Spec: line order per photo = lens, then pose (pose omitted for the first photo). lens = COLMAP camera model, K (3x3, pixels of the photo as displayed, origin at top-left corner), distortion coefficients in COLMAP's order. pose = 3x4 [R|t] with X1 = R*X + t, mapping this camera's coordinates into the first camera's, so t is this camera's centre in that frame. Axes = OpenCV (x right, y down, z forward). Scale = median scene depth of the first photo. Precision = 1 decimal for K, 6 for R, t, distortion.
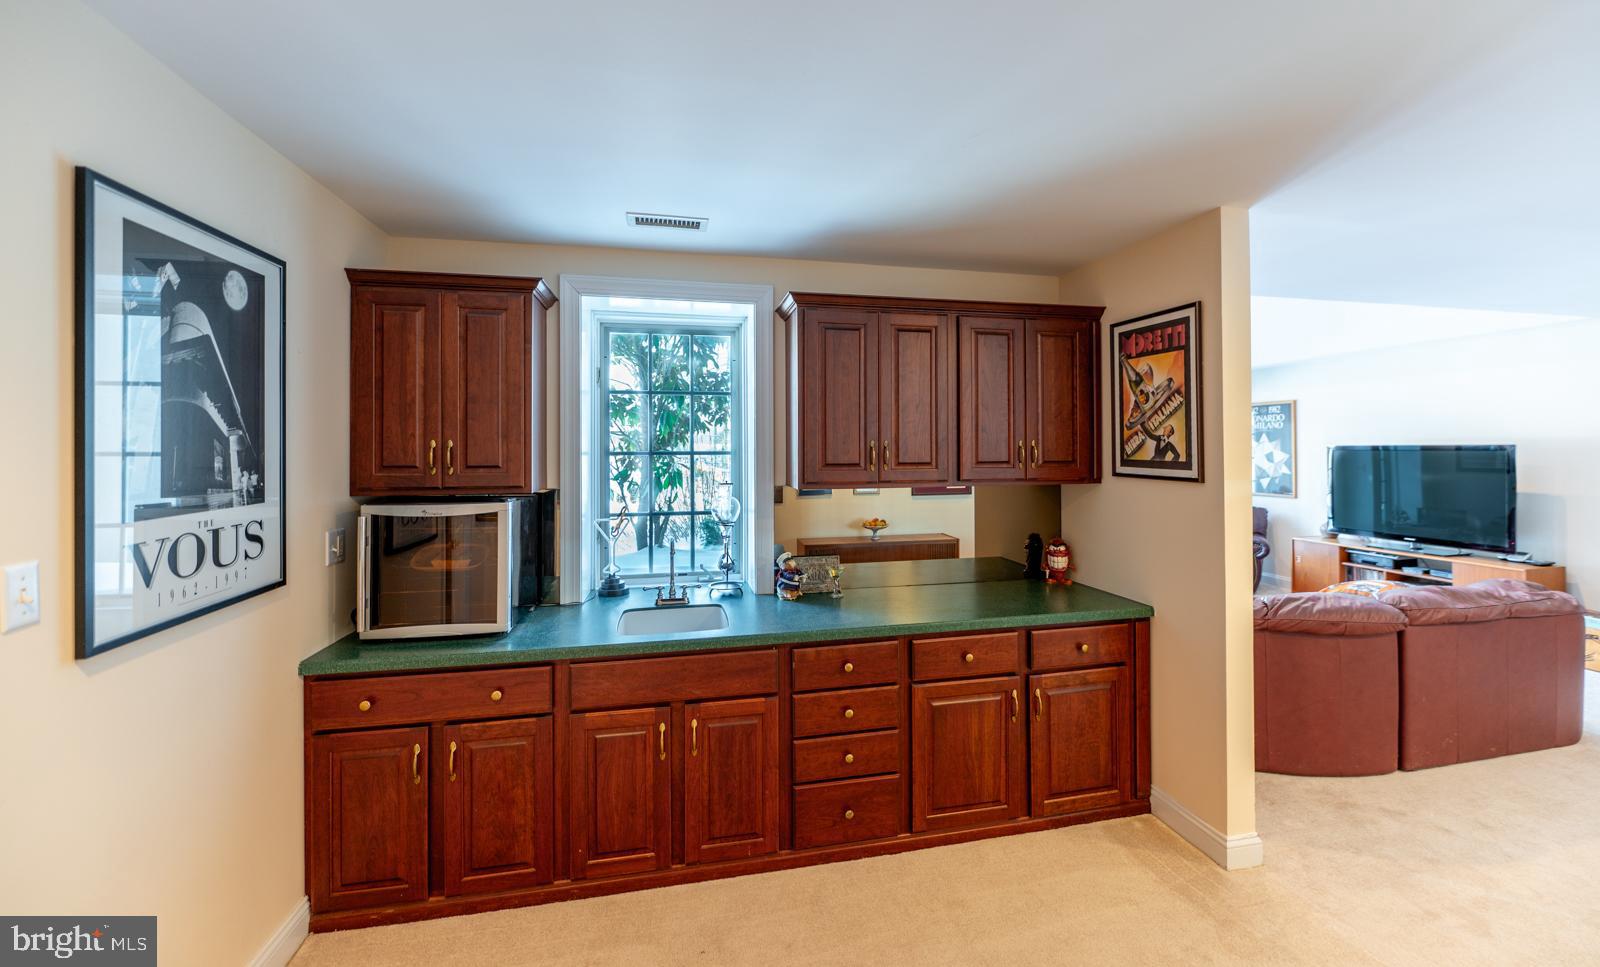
lens RADIAL K [[653.3, 0, 822.6], [0, 653.3, 459.6], [0, 0, 1]] dist [-0.000501, 0.000163]
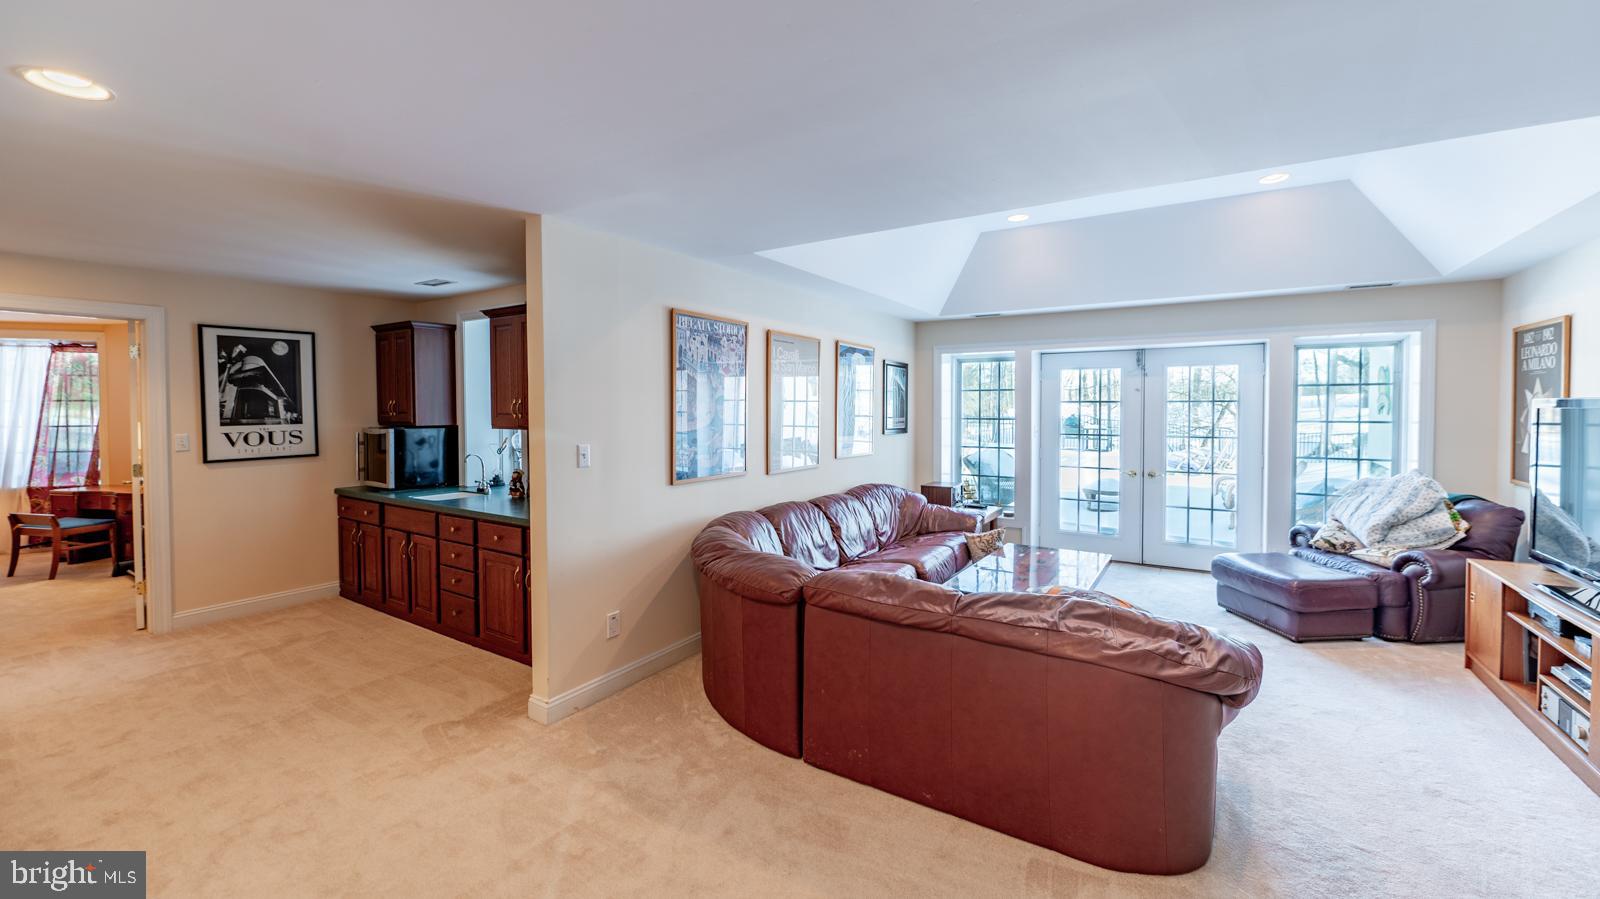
lens RADIAL K [[646.0, 0, 797.9], [0, 646.0, 440.5], [0, 0, 1]] dist [-0.004255, -0.000238]
pose [[0.692231, 0.038897, -0.720627, 1.589288], [-0.012462, 0.999042, 0.041953, -0.002485], [0.721568, -0.020061, 0.692053, 0.400194]]
